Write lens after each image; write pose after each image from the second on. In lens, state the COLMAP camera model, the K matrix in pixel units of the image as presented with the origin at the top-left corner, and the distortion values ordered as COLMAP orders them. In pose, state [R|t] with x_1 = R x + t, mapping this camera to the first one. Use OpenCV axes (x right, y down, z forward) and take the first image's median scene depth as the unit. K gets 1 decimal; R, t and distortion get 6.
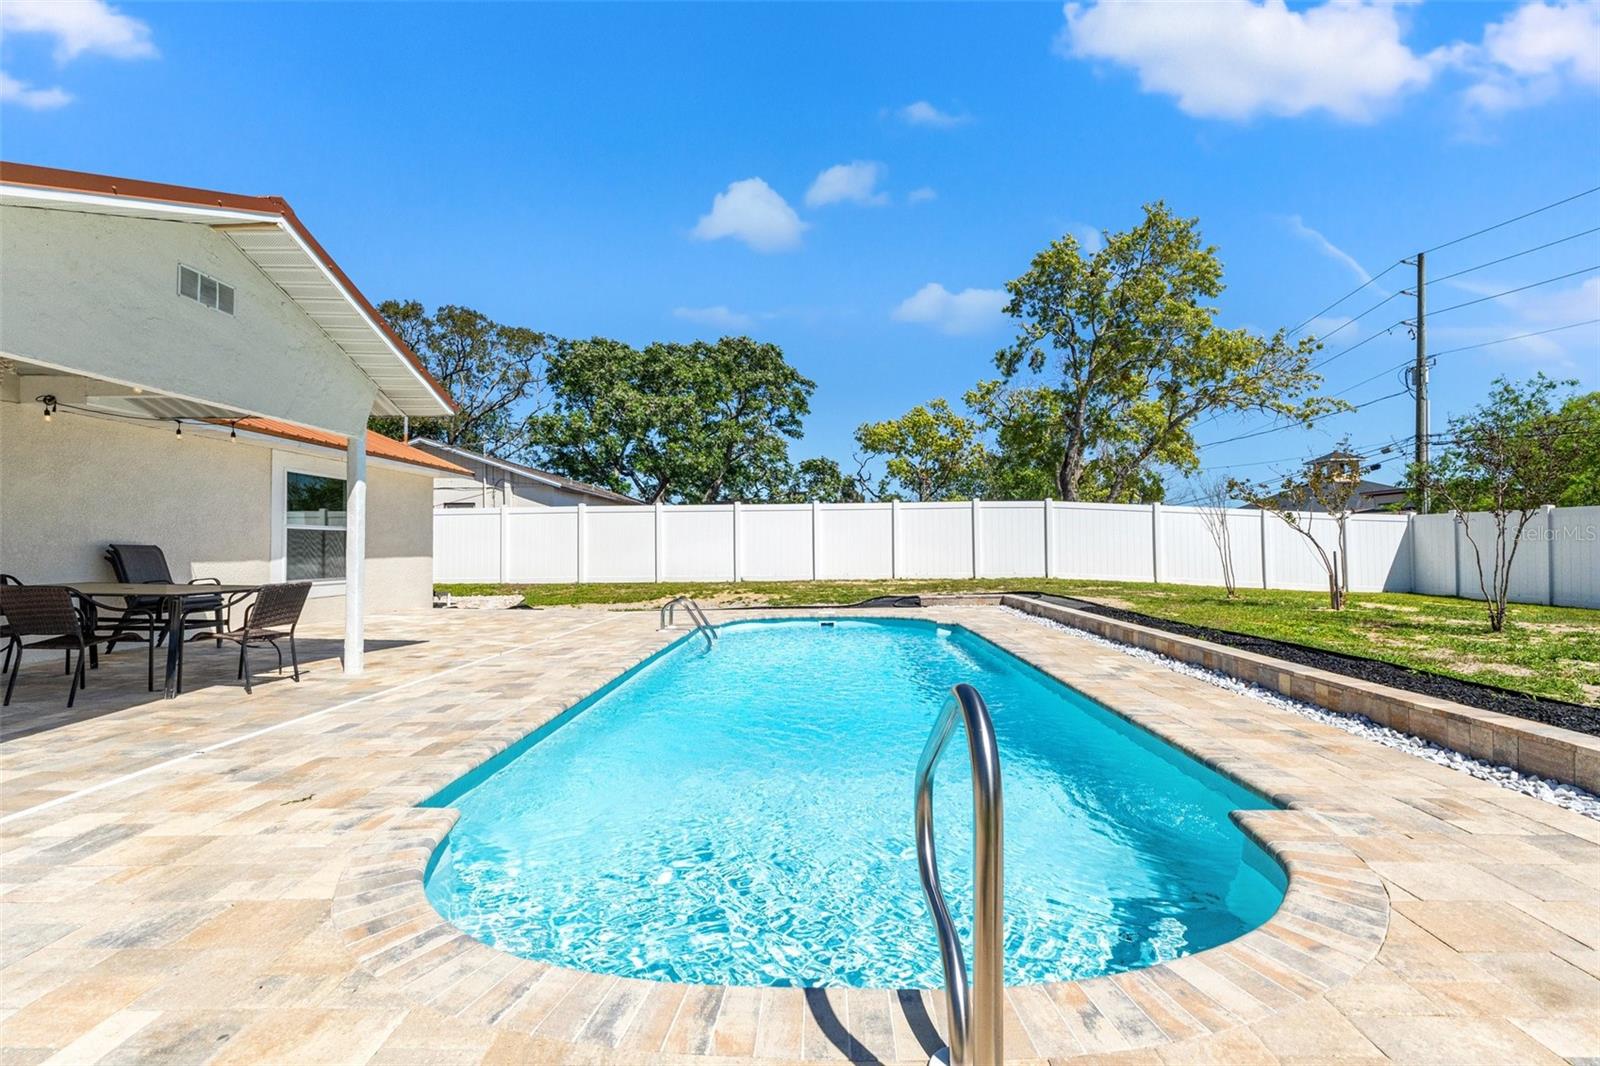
lens RADIAL K [[682.3, 0, 796.7], [0, 682.3, 529.8], [0, 0, 1]] dist [-0.009717, -0.000105]
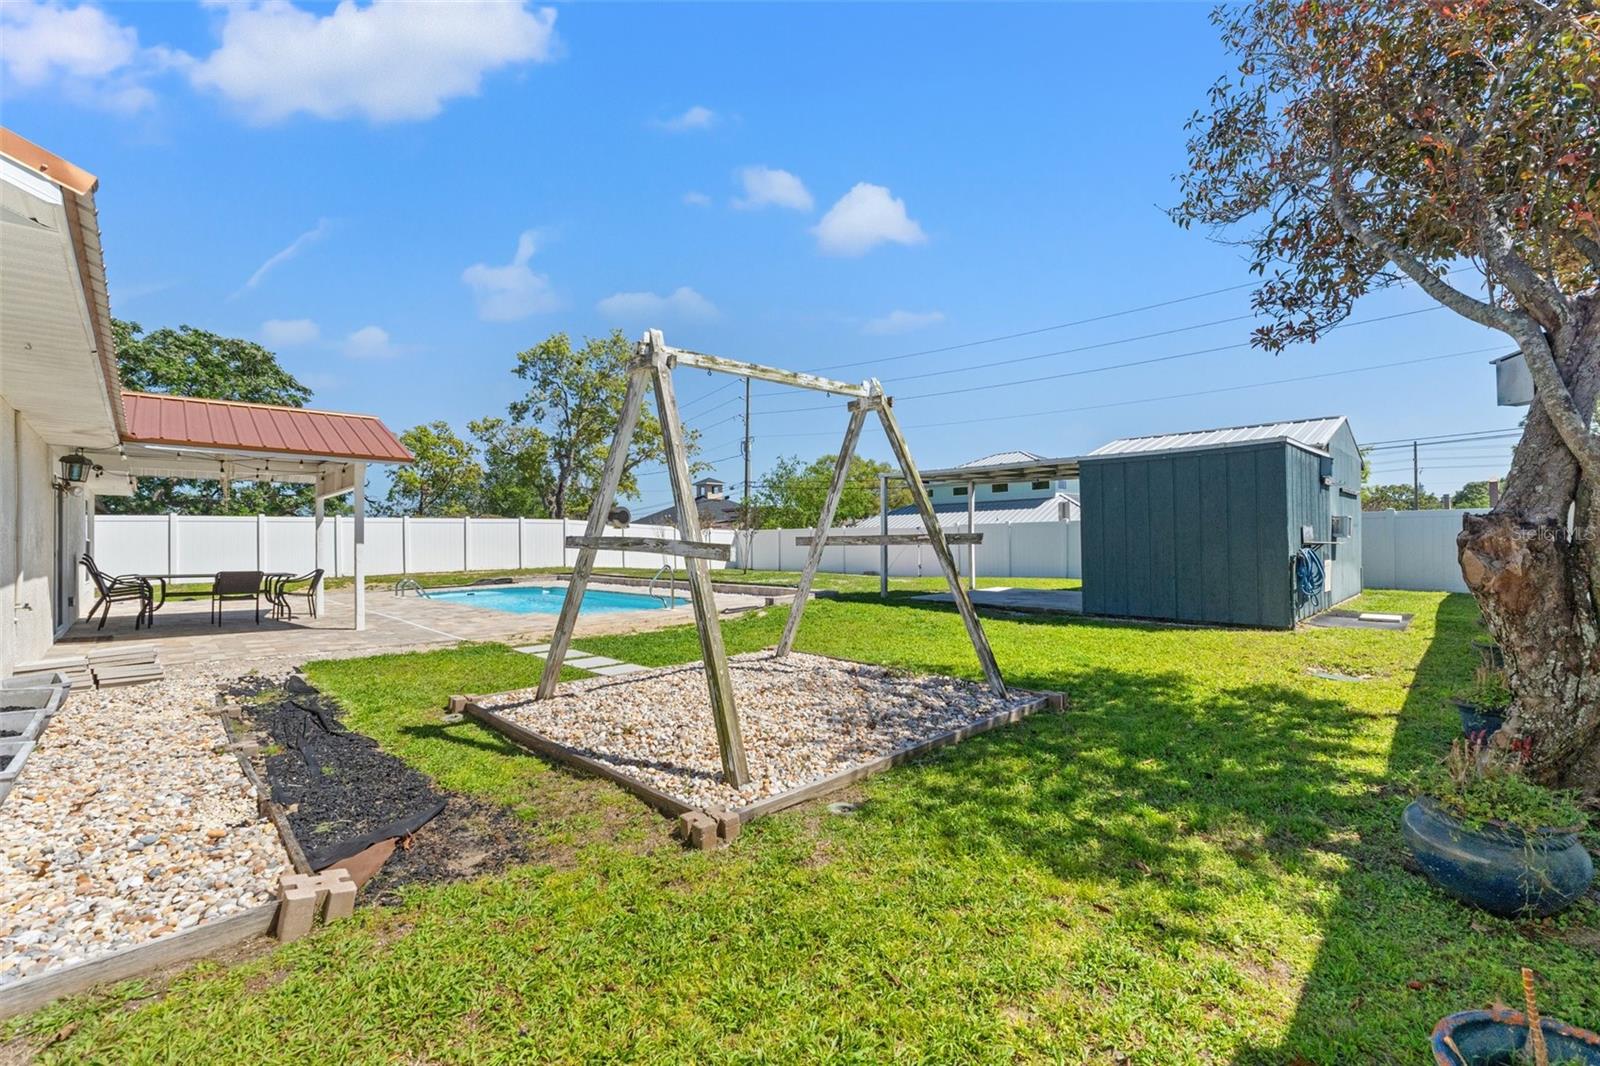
lens RADIAL K [[682.3, 0, 796.7], [0, 682.3, 529.8], [0, 0, 1]] dist [-0.009717, -0.000105]
pose [[0.696463, 0.012440, 0.717484, -0.272874], [-0.014815, 0.999886, -0.002956, -0.014209], [-0.717439, -0.008571, 0.696568, -0.349495]]
